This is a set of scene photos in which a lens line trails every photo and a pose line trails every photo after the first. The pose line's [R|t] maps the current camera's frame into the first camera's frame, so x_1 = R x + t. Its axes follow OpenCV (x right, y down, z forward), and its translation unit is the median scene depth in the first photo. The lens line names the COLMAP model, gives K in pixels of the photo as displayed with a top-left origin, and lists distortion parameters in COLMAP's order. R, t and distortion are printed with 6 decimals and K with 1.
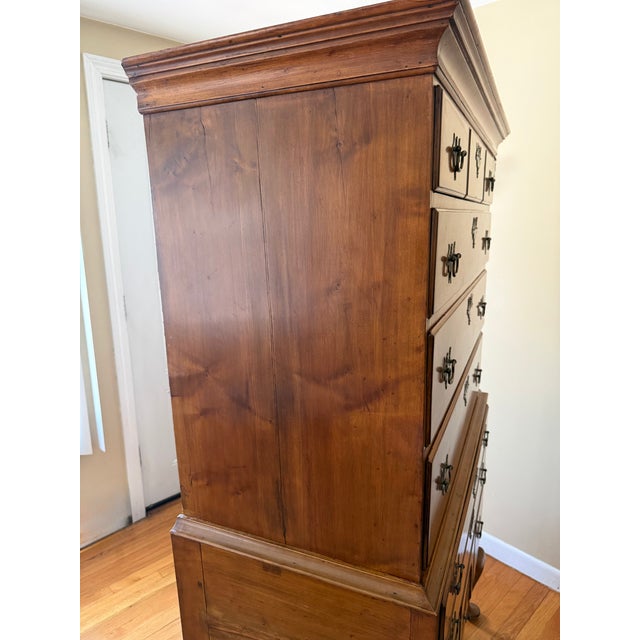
lens RADIAL K [[464.9, 0, 320.0], [0, 464.9, 320.0], [0, 0, 1]] dist [0.007557, -0.002869]
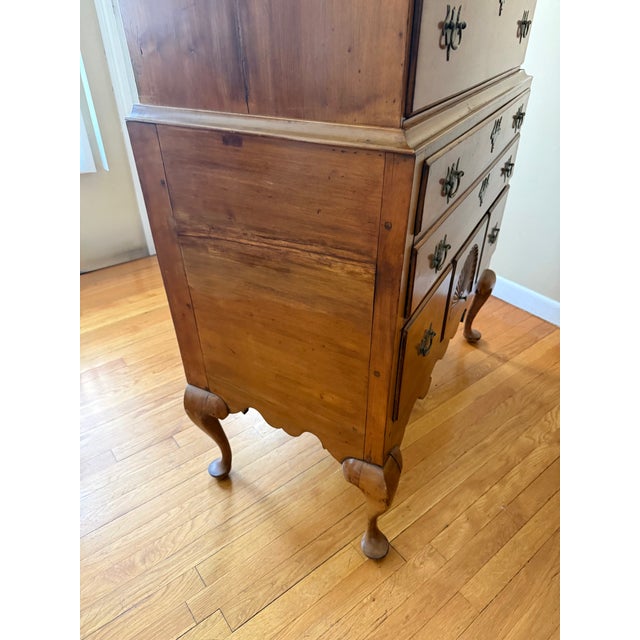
lens RADIAL K [[464.9, 0, 320.0], [0, 464.9, 320.0], [0, 0, 1]] dist [0.007557, -0.002869]
pose [[0.995569, 0.063731, -0.069143, 0.125446], [-0.035084, 0.933951, 0.355674, 0.485762], [0.087243, -0.351672, 0.932049, 0.091031]]
